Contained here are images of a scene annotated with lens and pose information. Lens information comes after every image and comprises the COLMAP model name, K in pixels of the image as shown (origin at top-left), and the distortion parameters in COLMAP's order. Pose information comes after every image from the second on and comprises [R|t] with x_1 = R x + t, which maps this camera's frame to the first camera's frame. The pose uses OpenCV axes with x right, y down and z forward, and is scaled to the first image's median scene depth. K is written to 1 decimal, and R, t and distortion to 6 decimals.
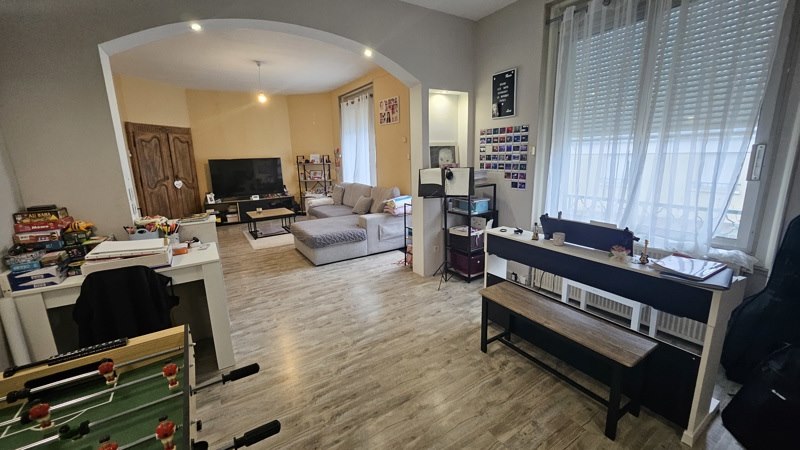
lens RADIAL K [[312.2, 0, 398.8], [0, 312.2, 219.8], [0, 0, 1]] dist [-0.002051, -0.000103]
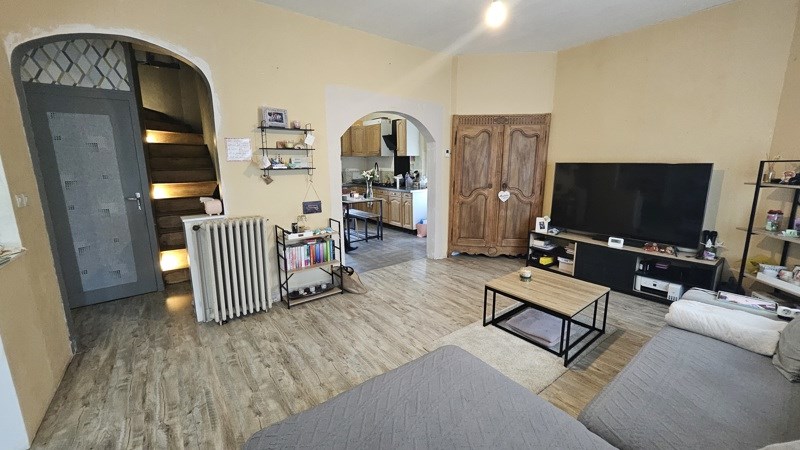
lens RADIAL K [[312.2, 0, 400.0], [0, 312.2, 218.1], [0, 0, 1]] dist [-0.002051, -0.000103]
pose [[0.075797, 0.202349, -0.976376, -0.015068], [-0.205409, 0.961359, 0.183291, -0.147566], [0.975737, 0.186664, 0.114433, 0.696441]]
